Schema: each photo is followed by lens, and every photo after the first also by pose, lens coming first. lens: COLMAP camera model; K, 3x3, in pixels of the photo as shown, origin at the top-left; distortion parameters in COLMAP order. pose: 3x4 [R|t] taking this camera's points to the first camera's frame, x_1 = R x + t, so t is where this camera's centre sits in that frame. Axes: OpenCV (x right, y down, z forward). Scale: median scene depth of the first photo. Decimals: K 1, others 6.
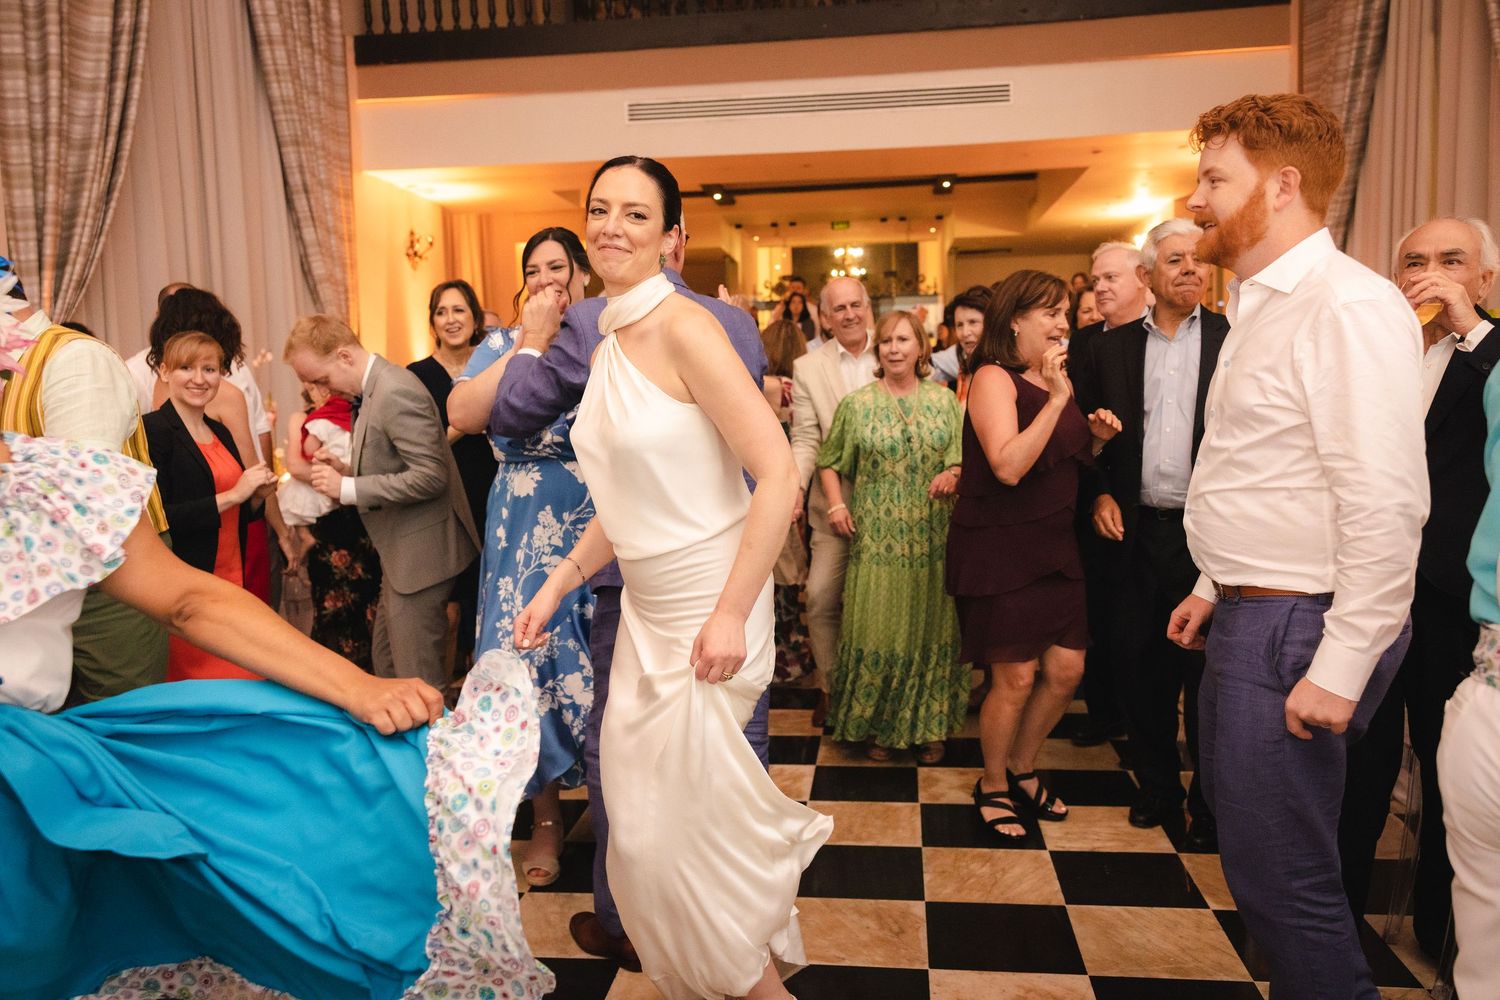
lens RADIAL K [[1163.8, 0, 753.1], [0, 1163.8, 502.9], [0, 0, 1]] dist [0.003767, 0.002849]
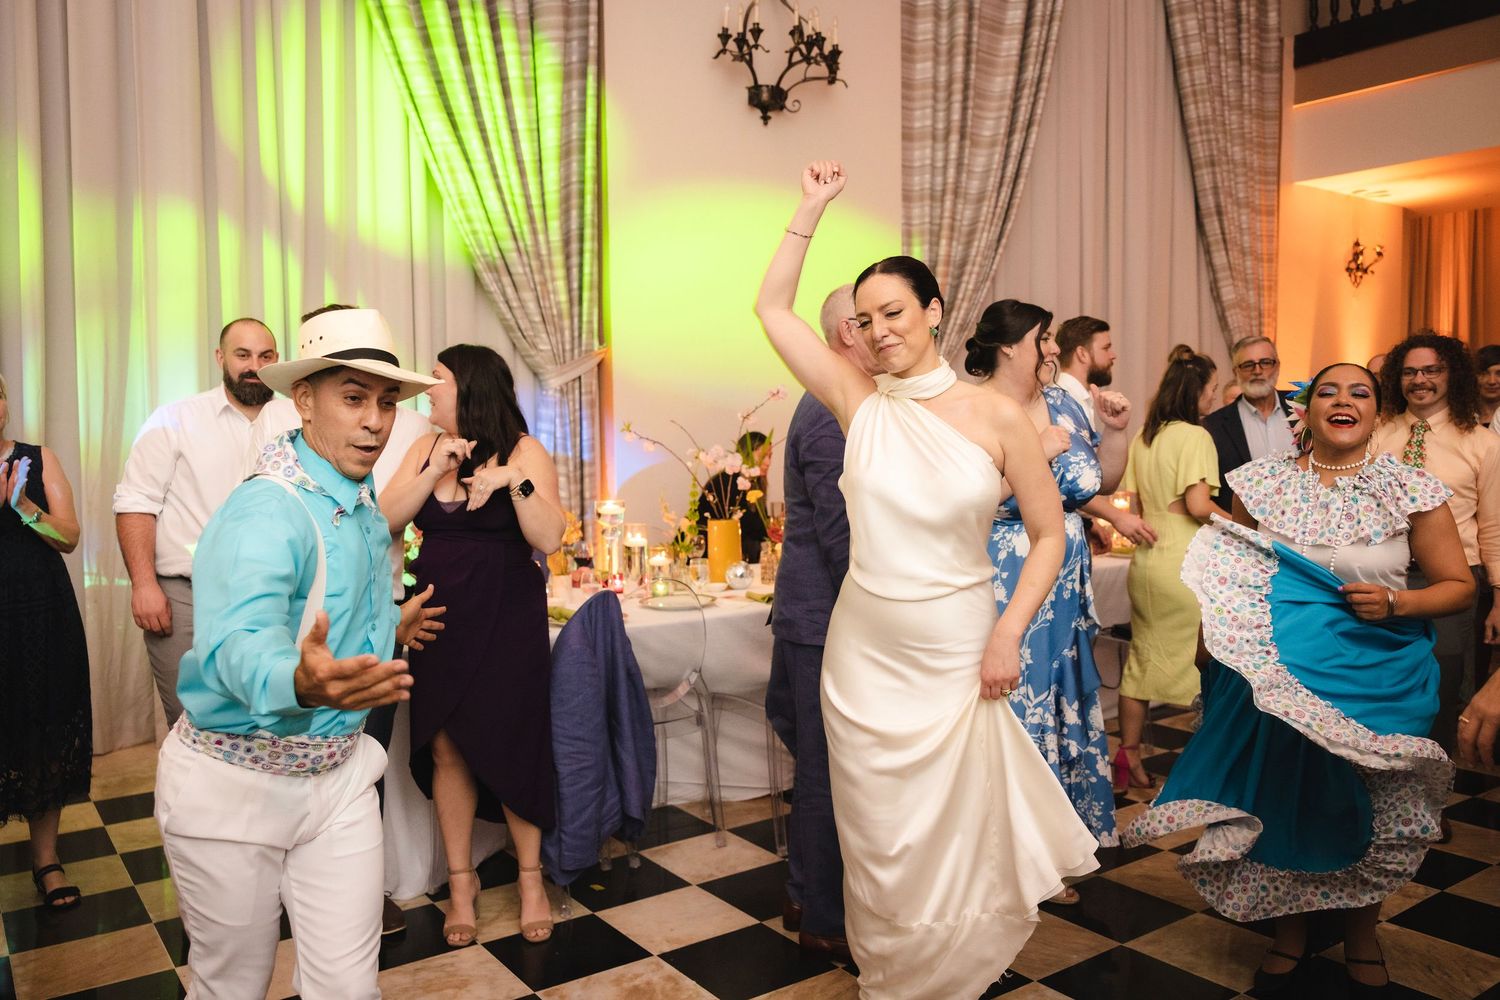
lens RADIAL K [[1163.8, 0, 753.1], [0, 1163.8, 502.9], [0, 0, 1]] dist [0.003767, 0.002849]
pose [[0.672116, 0.061890, -0.737855, 0.075597], [-0.075602, 0.997029, 0.014763, -0.019201], [0.736576, 0.045861, 0.674798, 0.097594]]
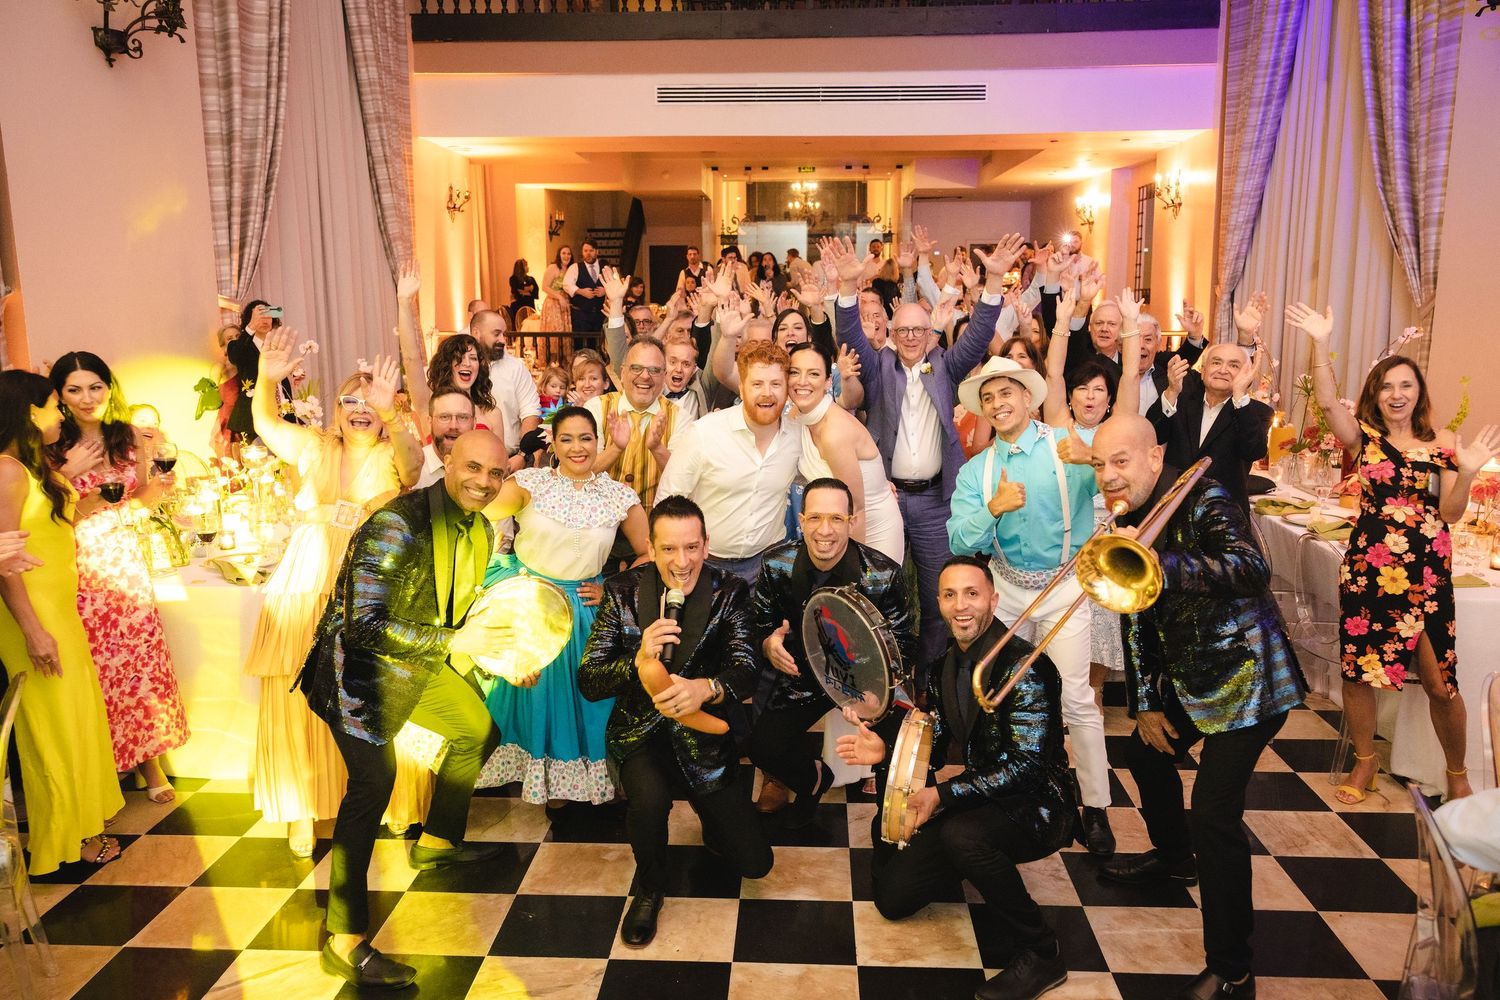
lens RADIAL K [[1177.8, 0, 750.0], [0, 1177.8, 500.0], [0, 0, 1]] dist [0.008648, -0.006338]
pose [[0.997018, 0.010971, 0.076386, -0.111338], [-0.017166, 0.996572, 0.080925, -0.035196], [-0.075237, -0.081995, 0.993789, -0.218194]]
